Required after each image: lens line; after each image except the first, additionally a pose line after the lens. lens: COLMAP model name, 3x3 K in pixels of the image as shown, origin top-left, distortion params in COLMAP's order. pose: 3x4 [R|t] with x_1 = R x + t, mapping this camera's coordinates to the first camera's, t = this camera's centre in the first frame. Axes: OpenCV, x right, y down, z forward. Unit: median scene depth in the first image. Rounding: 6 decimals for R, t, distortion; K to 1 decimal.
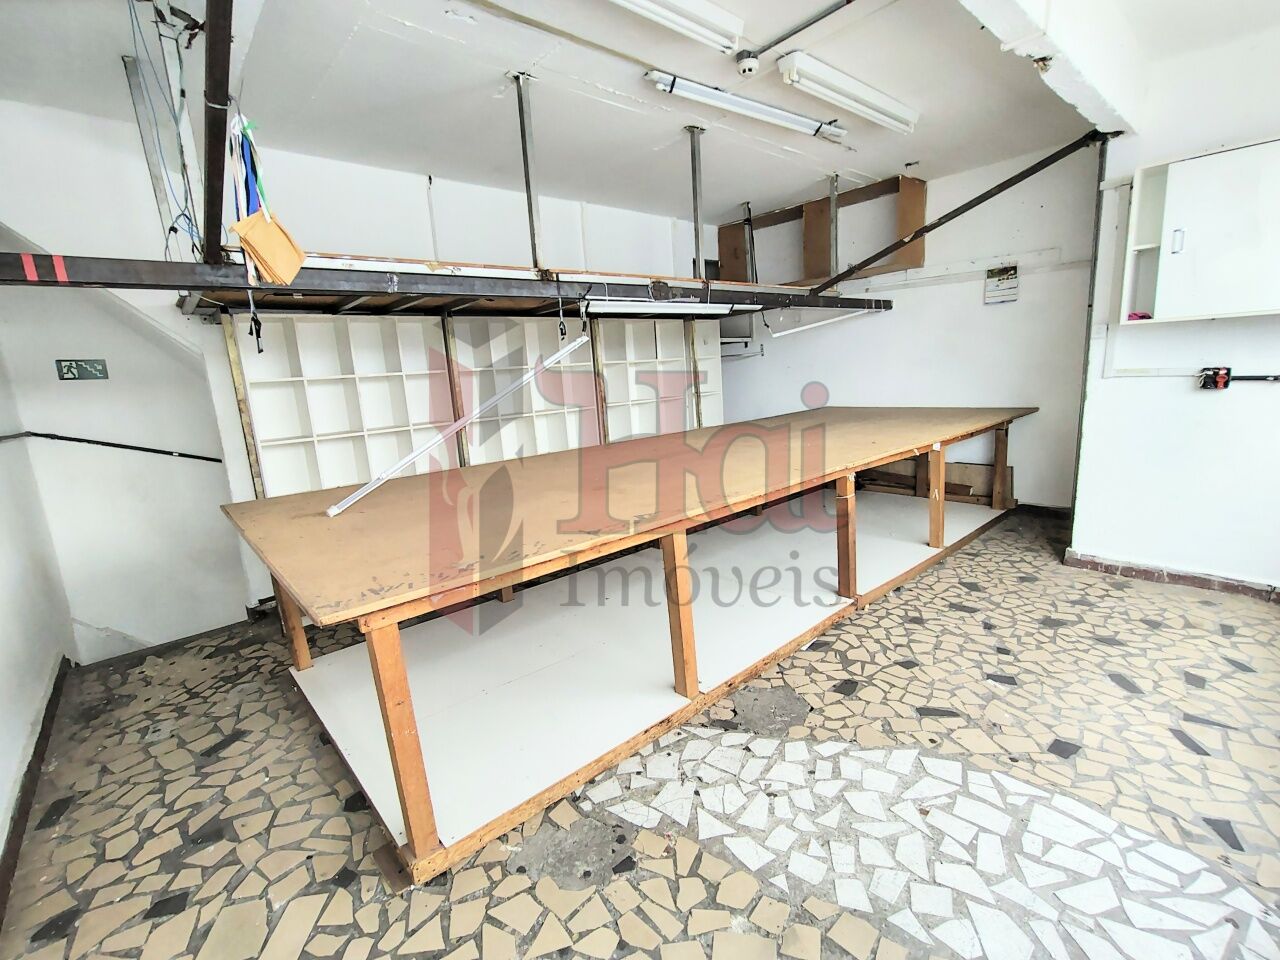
lens RADIAL K [[572.3, 0, 642.1], [0, 572.3, 480.7], [0, 0, 1]] dist [-0.006945, 0.005983]
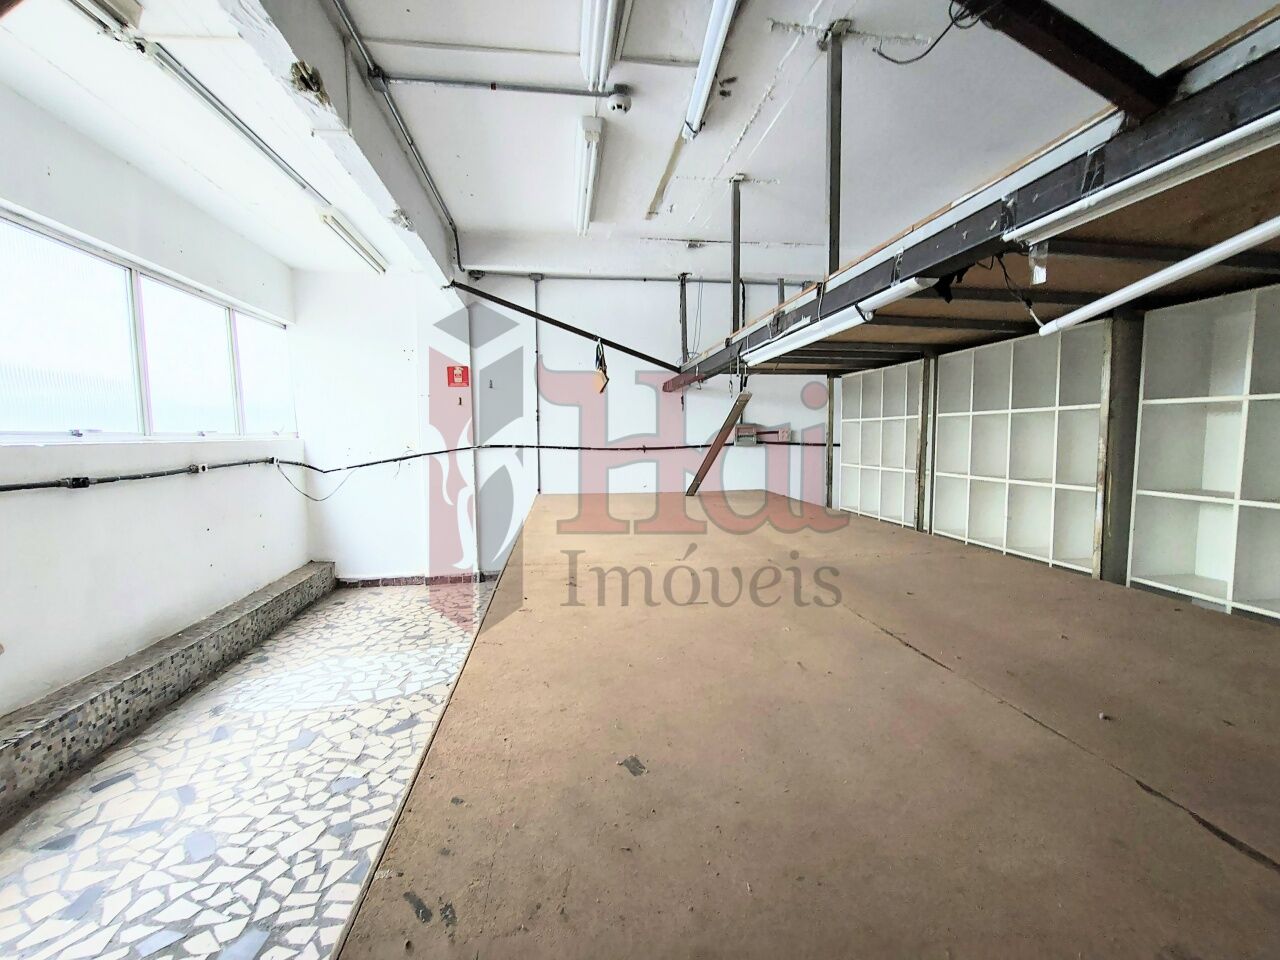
lens RADIAL K [[572.3, 0, 641.3], [0, 572.3, 482.8], [0, 0, 1]] dist [-0.006945, 0.005983]
pose [[-0.540152, 0.130324, -0.831415, 1.205105], [-0.123819, 0.964878, 0.231686, -0.435842], [0.832409, 0.228091, -0.505045, 1.957880]]
